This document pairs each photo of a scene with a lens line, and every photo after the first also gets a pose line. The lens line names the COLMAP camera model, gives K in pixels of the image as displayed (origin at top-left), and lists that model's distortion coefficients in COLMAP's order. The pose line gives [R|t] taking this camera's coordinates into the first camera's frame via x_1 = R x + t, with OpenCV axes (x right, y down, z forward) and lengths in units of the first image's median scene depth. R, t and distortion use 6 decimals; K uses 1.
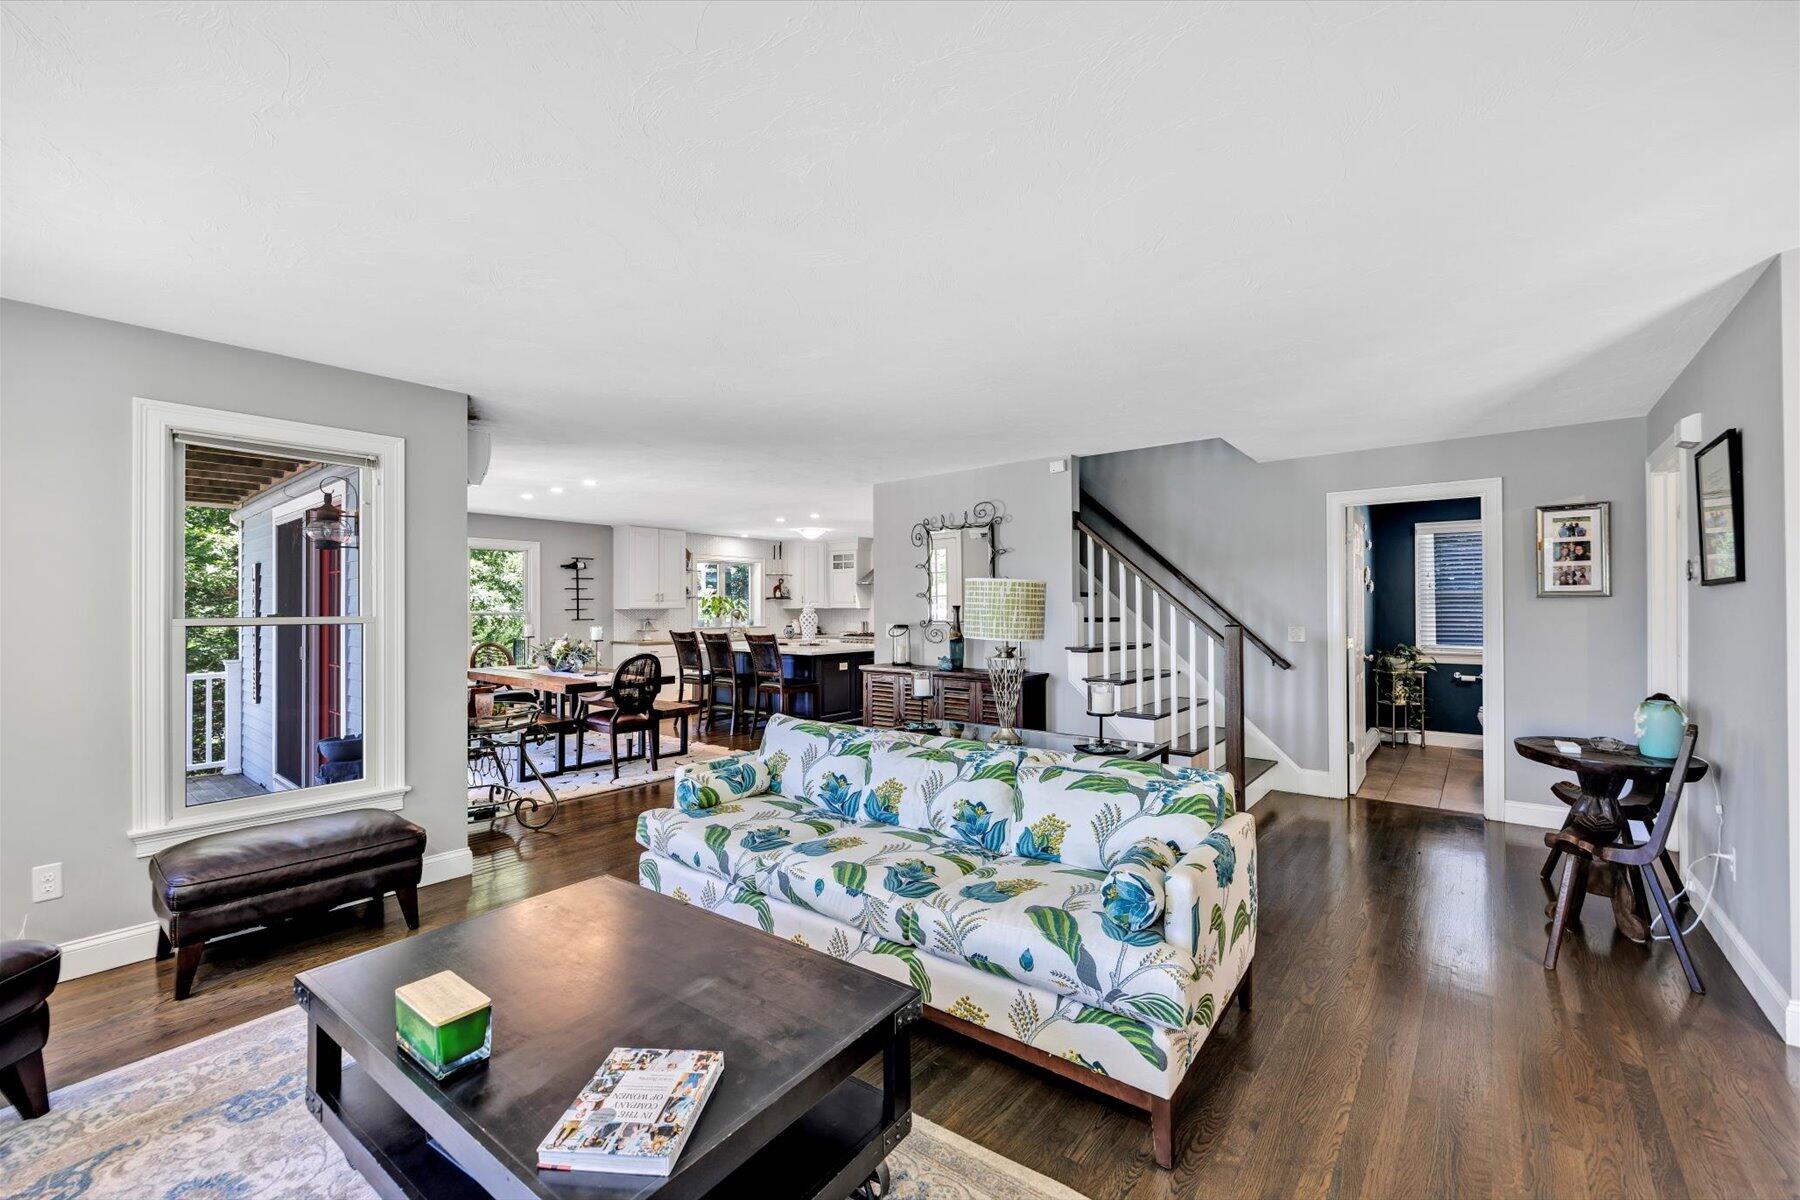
lens RADIAL K [[737.7, 0, 902.1], [0, 737.7, 601.7], [0, 0, 1]] dist [0.006499, 0.000758]
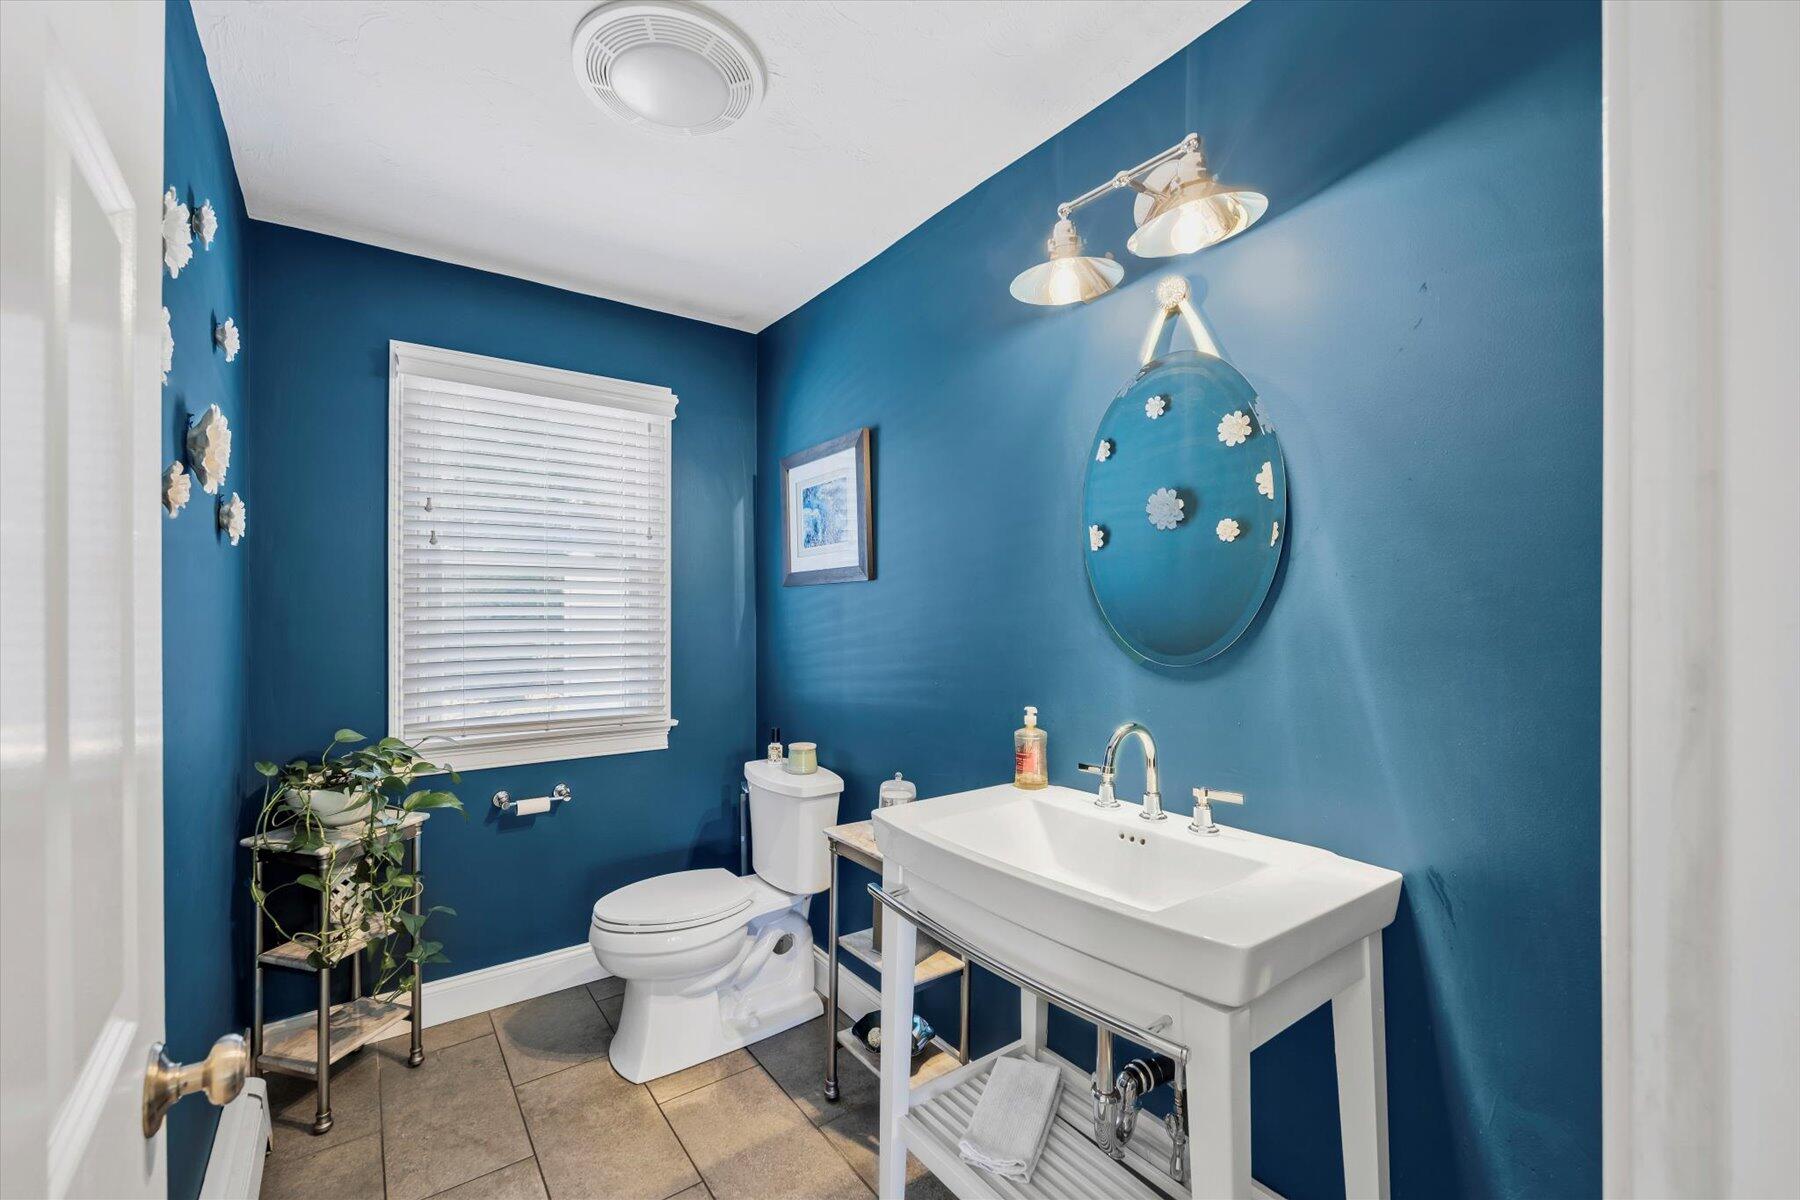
lens RADIAL K [[778.8, 0, 906.6], [0, 778.8, 603.5], [0, 0, 1]] dist [-0.002149, -0.000201]
pose [[0.286847, -0.005909, 0.957958, 0.445816], [0.005226, 0.999976, 0.004604, 0.003822], [-0.957962, 0.003686, 0.286871, 0.704116]]
